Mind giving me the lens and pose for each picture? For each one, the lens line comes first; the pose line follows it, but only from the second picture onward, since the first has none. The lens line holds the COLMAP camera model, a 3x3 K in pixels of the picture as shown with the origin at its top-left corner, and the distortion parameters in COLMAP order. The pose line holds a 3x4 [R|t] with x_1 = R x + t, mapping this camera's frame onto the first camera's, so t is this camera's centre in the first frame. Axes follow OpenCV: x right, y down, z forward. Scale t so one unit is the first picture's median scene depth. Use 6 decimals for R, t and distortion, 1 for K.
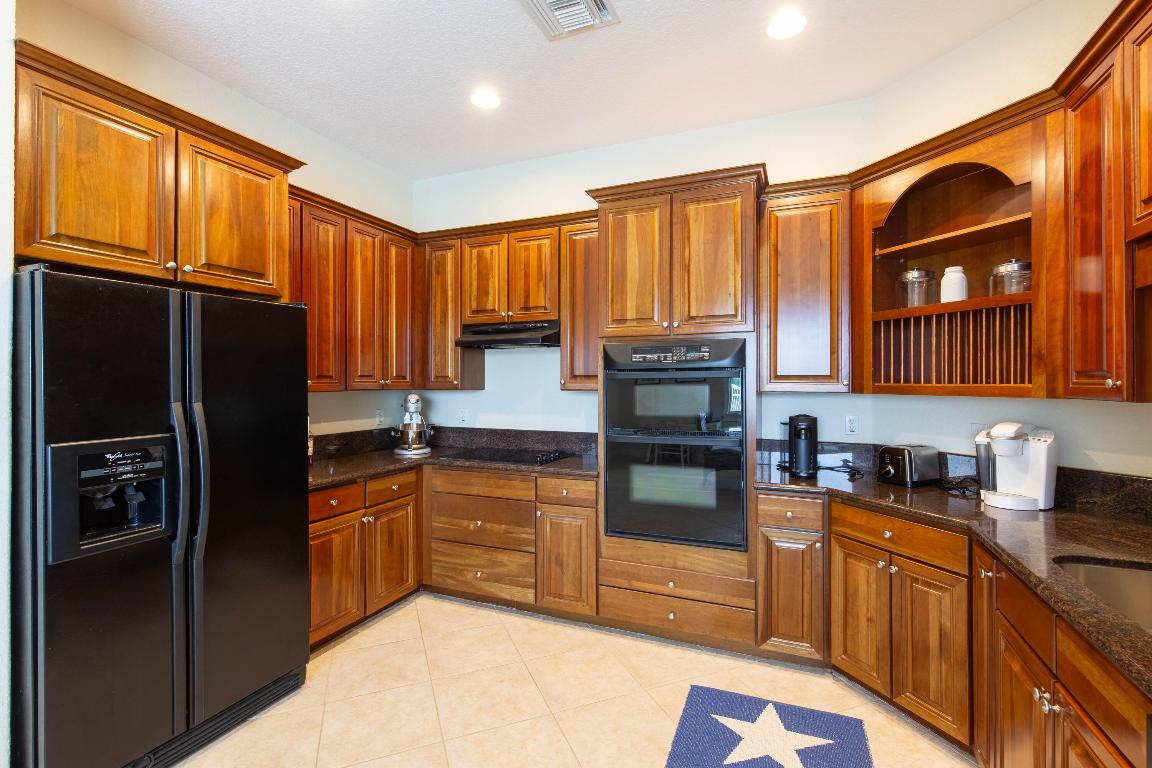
lens RADIAL K [[522.5, 0, 571.5], [0, 522.5, 377.1], [0, 0, 1]] dist [0.006140, -0.000744]
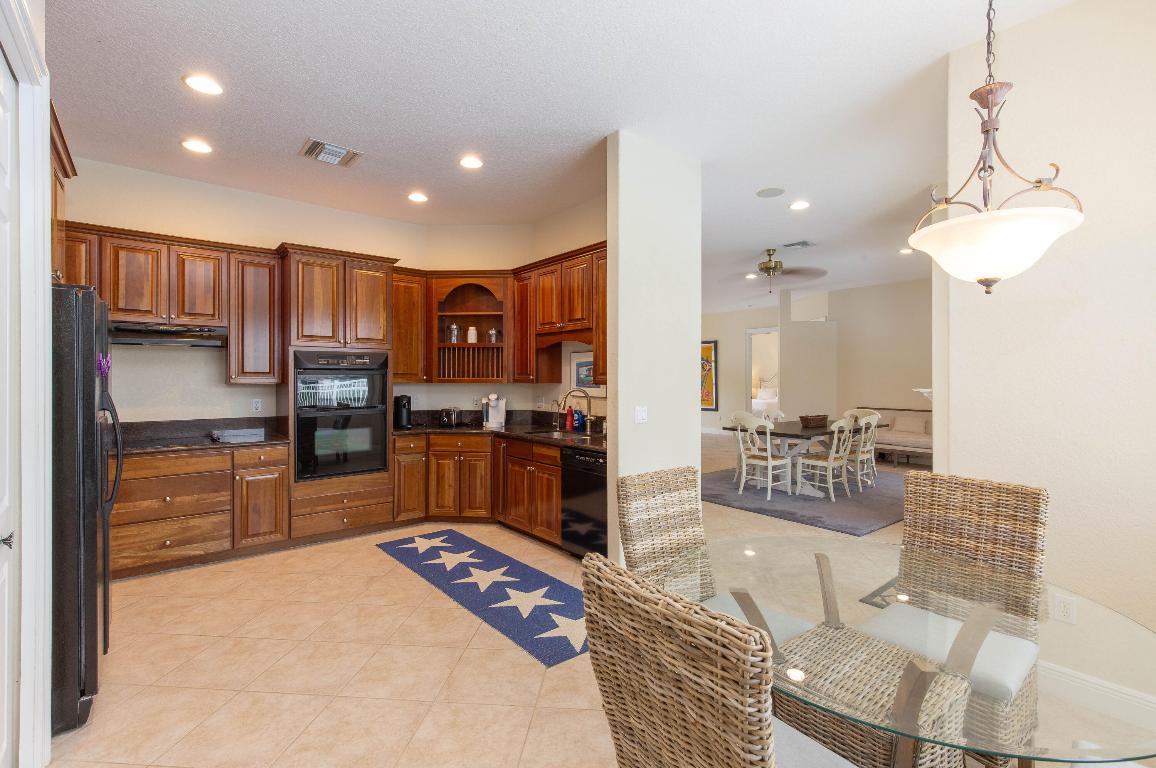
lens RADIAL K [[524.4, 0, 571.3], [0, 524.4, 383.6], [0, 0, 1]] dist [0.006140, -0.000744]
pose [[0.471764, -0.005083, 0.881710, -1.035111], [-0.006744, 0.999933, 0.009373, 0.011125], [-0.881699, -0.010369, 0.471698, -0.440714]]
